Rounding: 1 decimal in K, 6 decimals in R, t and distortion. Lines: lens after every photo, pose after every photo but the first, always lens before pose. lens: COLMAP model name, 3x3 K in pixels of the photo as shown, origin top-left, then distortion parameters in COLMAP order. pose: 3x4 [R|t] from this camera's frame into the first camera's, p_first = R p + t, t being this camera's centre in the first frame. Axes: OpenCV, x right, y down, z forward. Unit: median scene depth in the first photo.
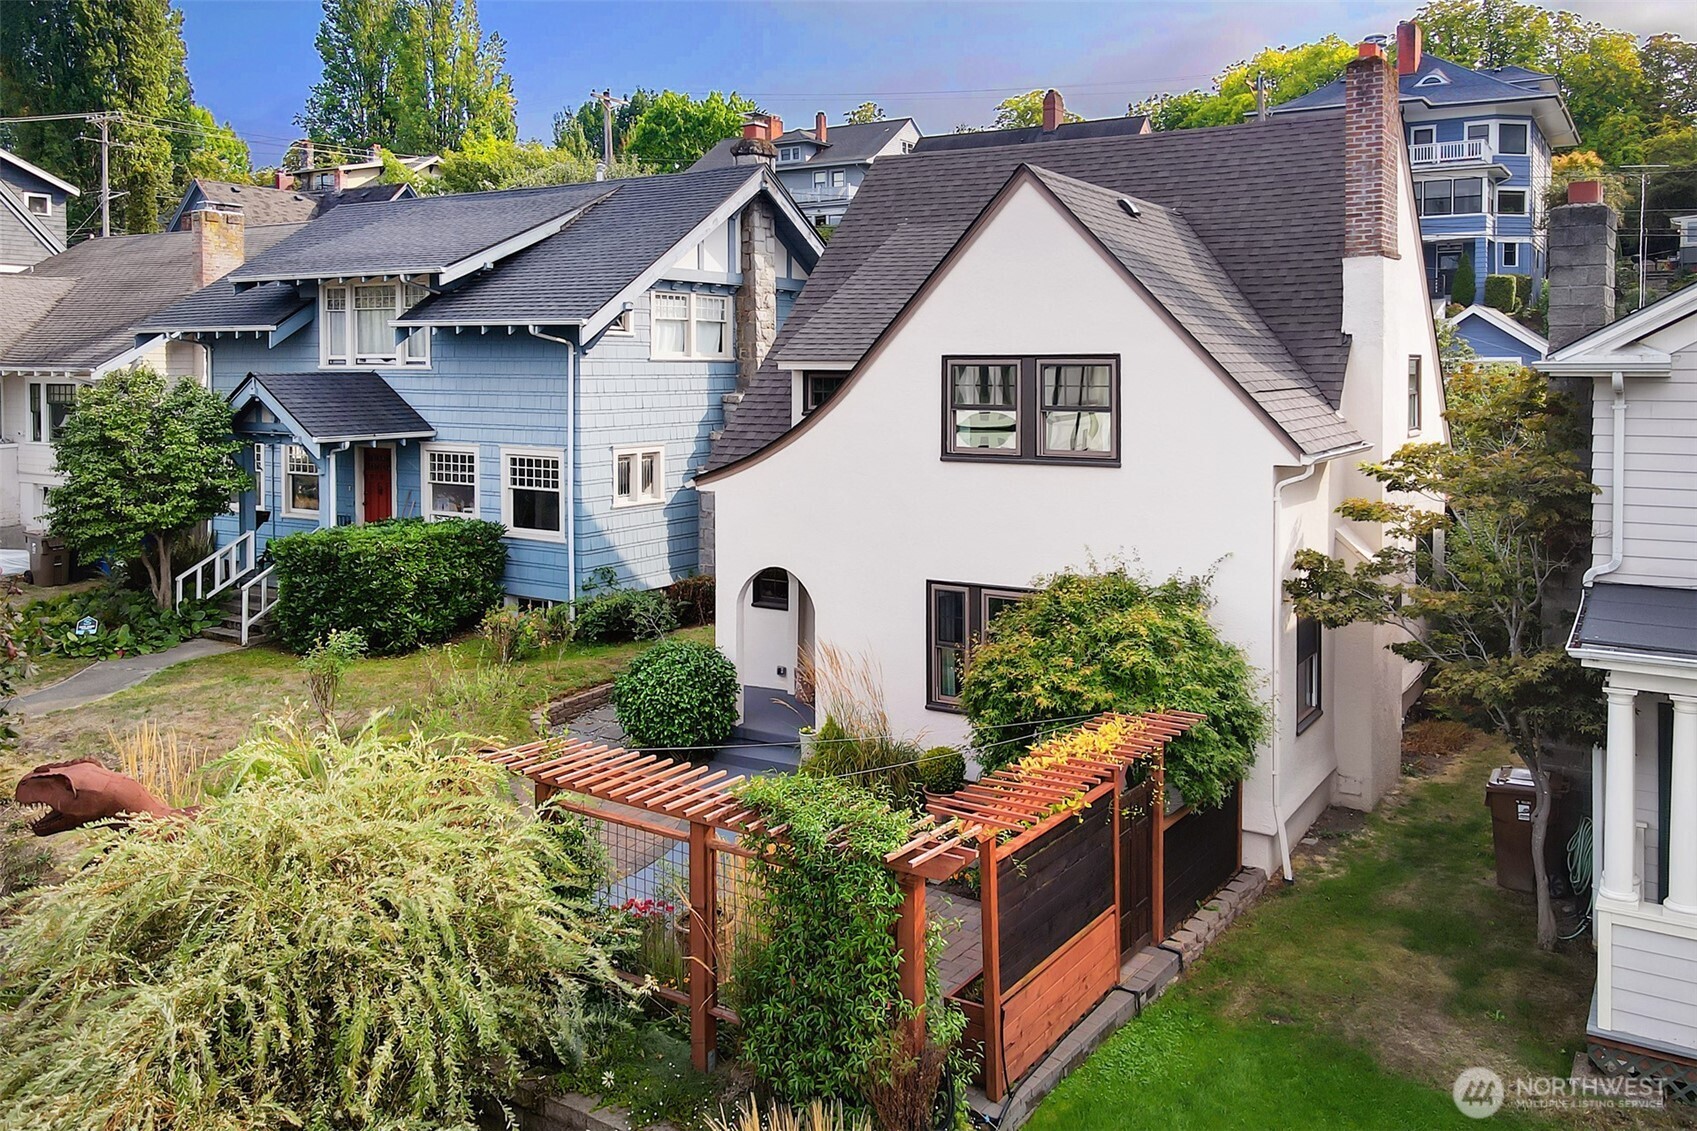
lens RADIAL K [[1344.5, 0, 850.6], [0, 1344.5, 389.0], [0, 0, 1]] dist [0.003954, 0.000902]
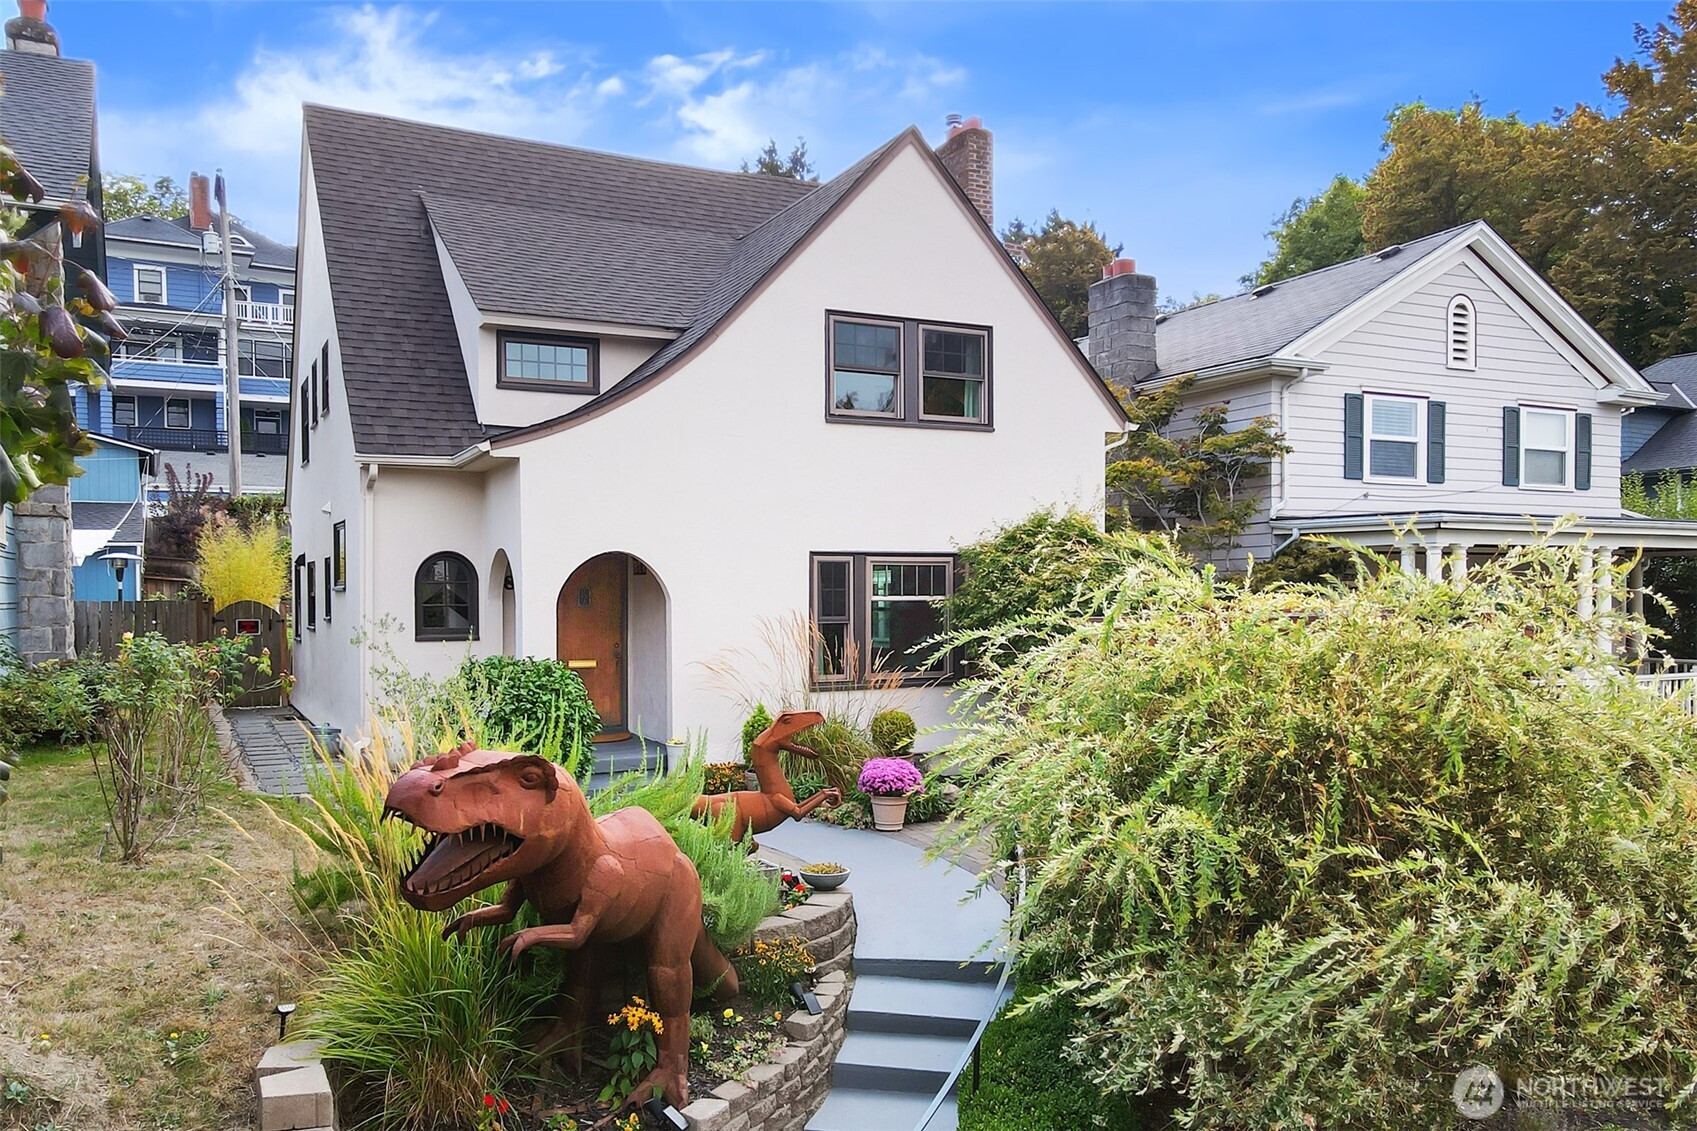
lens RADIAL K [[1335.7, 0, 848.0], [0, 1335.7, 620.6], [0, 0, 1]] dist [0.008708, 0.005261]
pose [[0.506127, -0.019084, 0.862248, -0.599155], [0.019858, 0.999748, 0.010471, 0.149322], [-0.862230, 0.011823, 0.506379, 0.423860]]
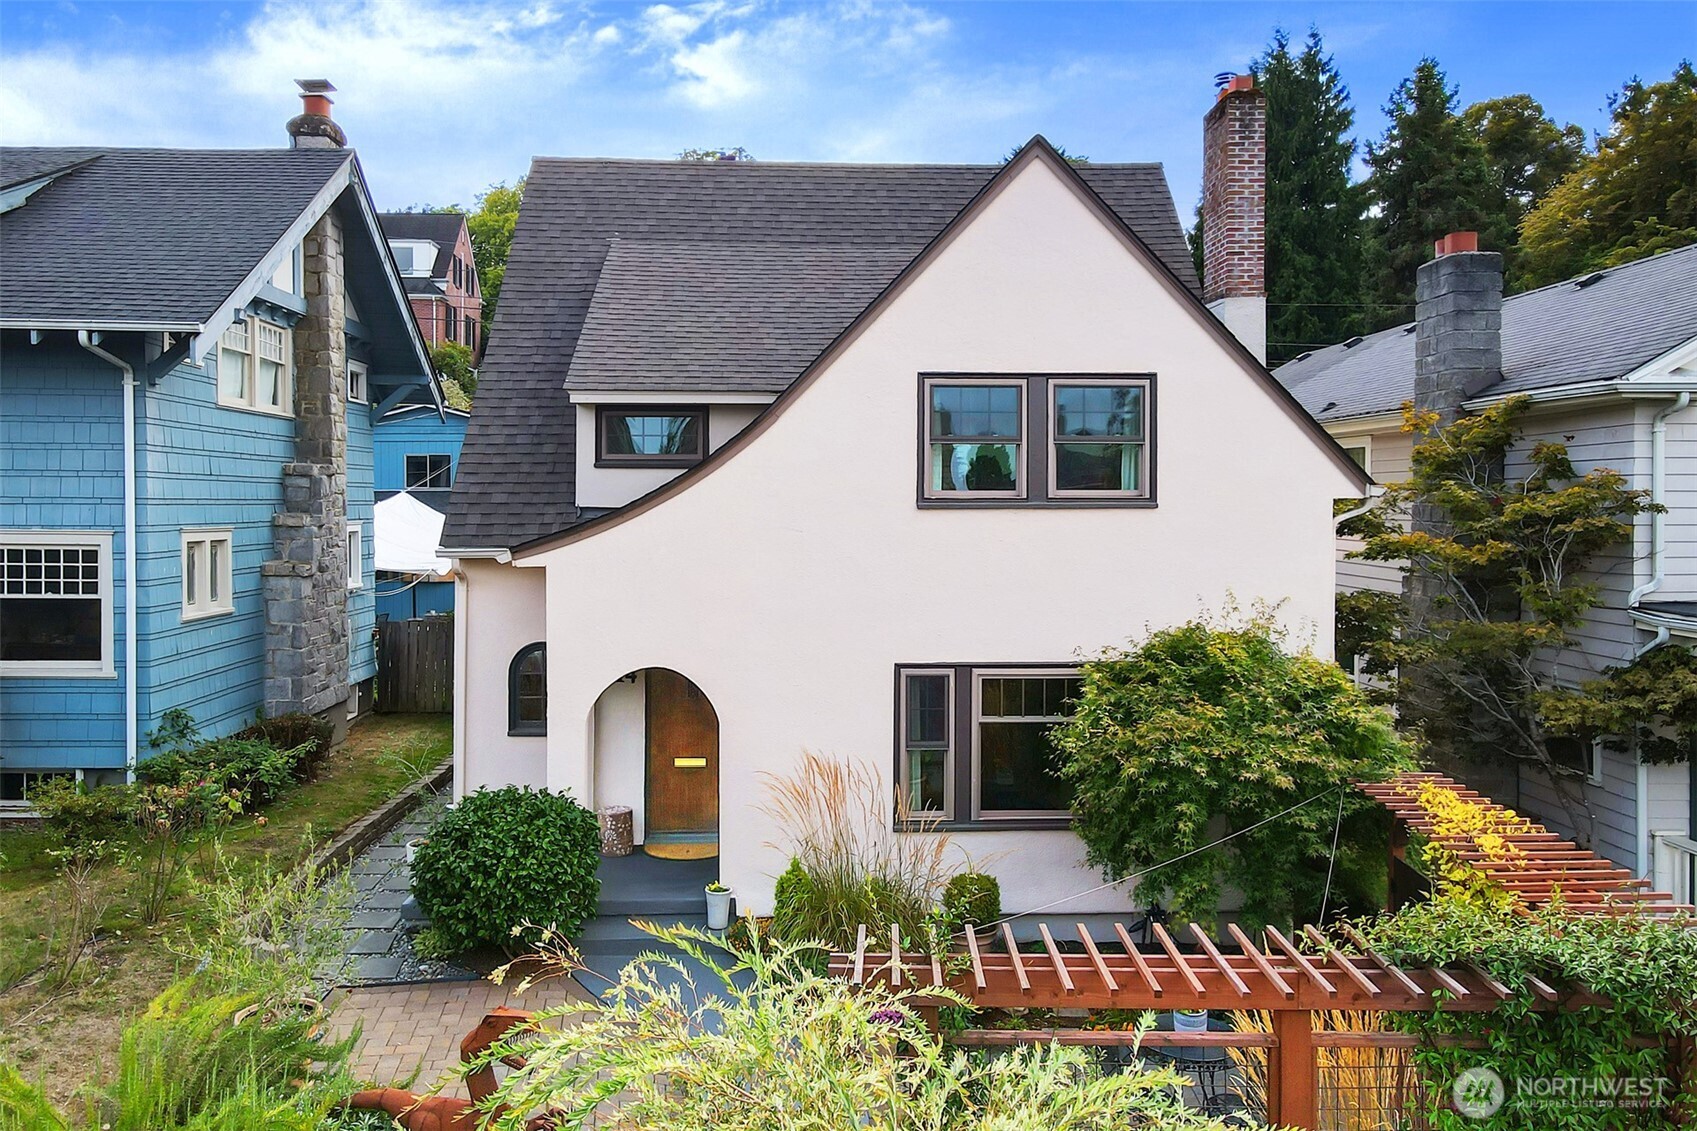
lens RADIAL K [[1324.9, 0, 830.5], [0, 1324.9, 522.2], [0, 0, 1]] dist [0.005630, 0.007048]
pose [[0.827934, -0.007033, 0.560781, -0.330853], [0.008304, 0.999965, 0.000282, 0.049720], [-0.560764, 0.004423, 0.827964, 0.323400]]
